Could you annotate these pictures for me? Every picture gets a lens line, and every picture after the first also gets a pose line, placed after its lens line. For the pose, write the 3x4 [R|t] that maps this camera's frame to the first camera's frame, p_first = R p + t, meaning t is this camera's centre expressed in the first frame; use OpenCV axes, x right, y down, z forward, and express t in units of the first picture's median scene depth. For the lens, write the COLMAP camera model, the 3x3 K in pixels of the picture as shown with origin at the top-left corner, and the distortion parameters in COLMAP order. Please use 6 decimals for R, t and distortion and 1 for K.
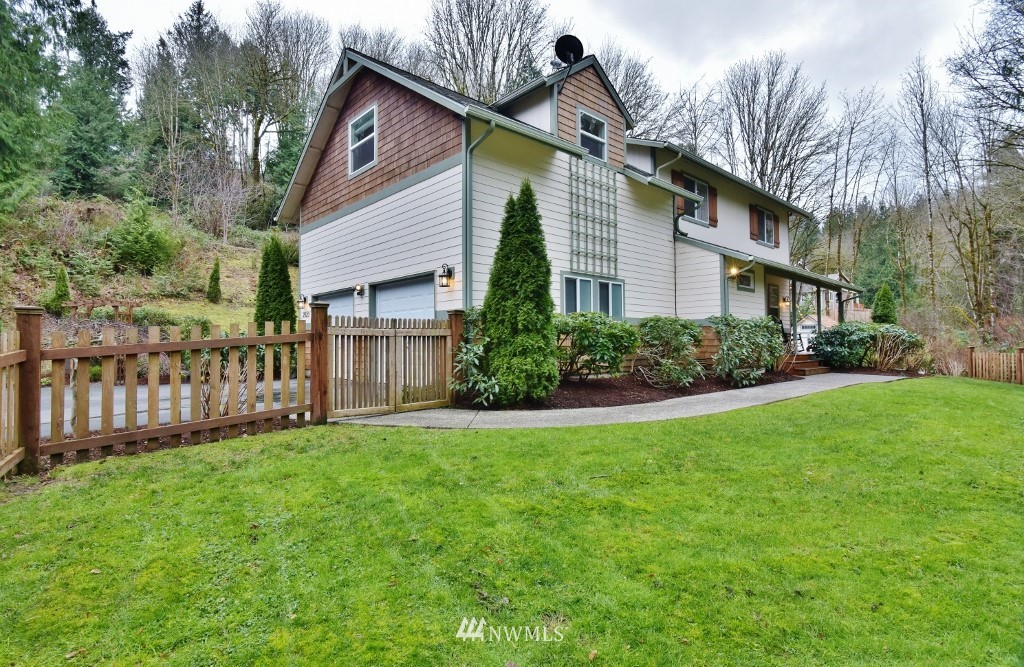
lens RADIAL K [[505.5, 0, 509.2], [0, 505.5, 331.1], [0, 0, 1]] dist [-0.021945, 0.001539]
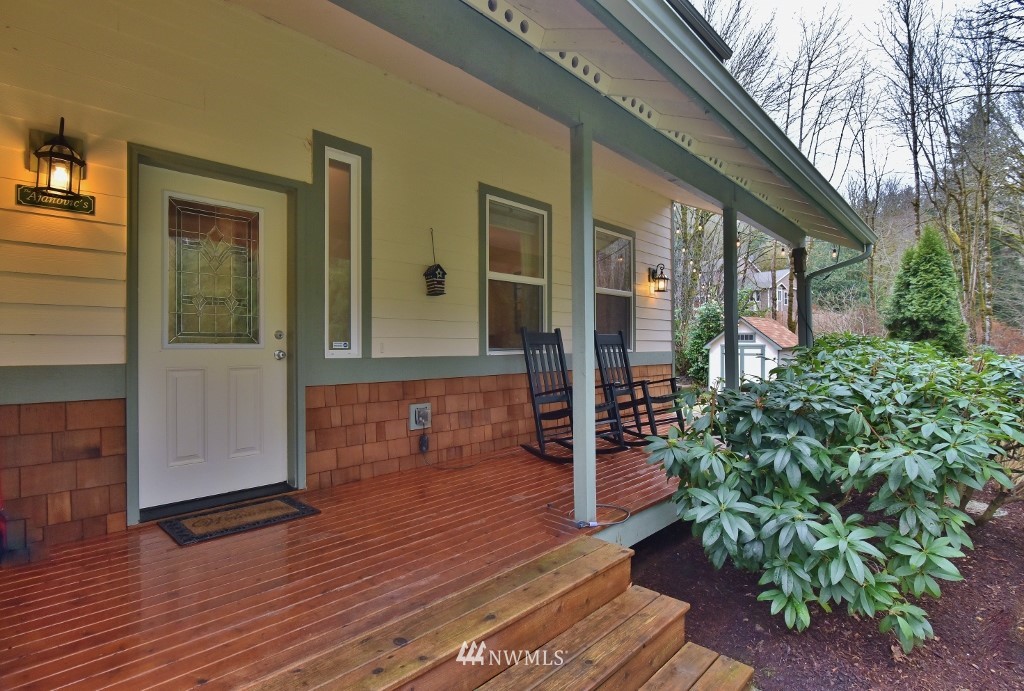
lens RADIAL K [[499.4, 0, 513.8], [0, 499.4, 346.9], [0, 0, 1]] dist [-0.019600, 0.000283]
pose [[0.996835, -0.002470, 0.079458, 0.209603], [0.000315, 0.999632, 0.027121, -0.009770], [-0.079496, -0.027010, 0.996469, 0.323547]]
